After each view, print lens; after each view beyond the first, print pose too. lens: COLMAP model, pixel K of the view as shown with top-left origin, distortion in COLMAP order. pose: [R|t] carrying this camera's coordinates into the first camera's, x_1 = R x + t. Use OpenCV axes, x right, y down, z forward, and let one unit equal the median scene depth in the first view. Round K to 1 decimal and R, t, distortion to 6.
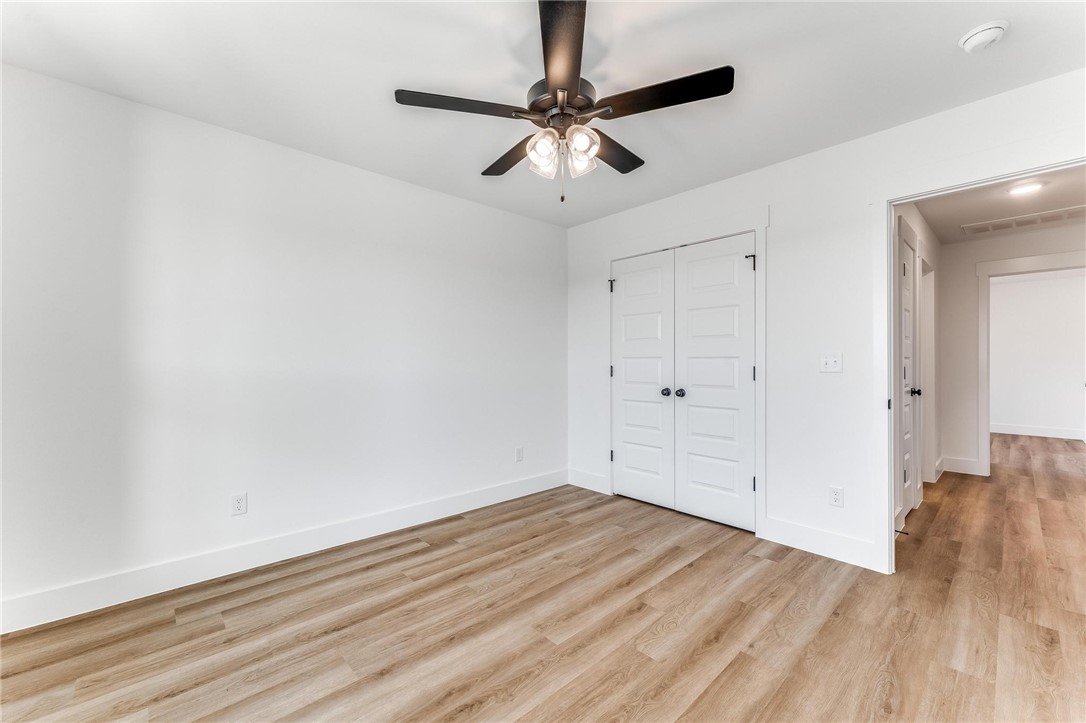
lens RADIAL K [[431.8, 0, 542.9], [0, 431.8, 363.7], [0, 0, 1]] dist [0.000672, -0.000064]
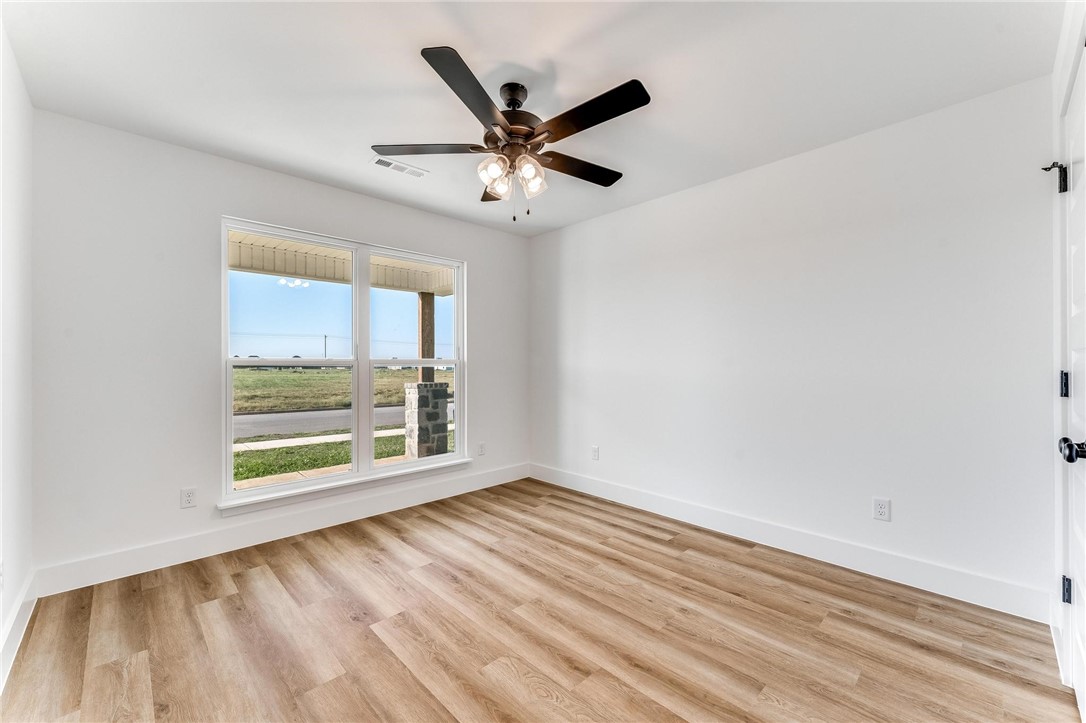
lens RADIAL K [[431.8, 0, 542.9], [0, 431.8, 363.7], [0, 0, 1]] dist [0.000672, -0.000064]
pose [[0.032320, 0.001825, -0.999476, 0.787313], [-0.001955, 0.999997, 0.001762, 0.000842], [0.999476, 0.001897, 0.032323, 0.702988]]
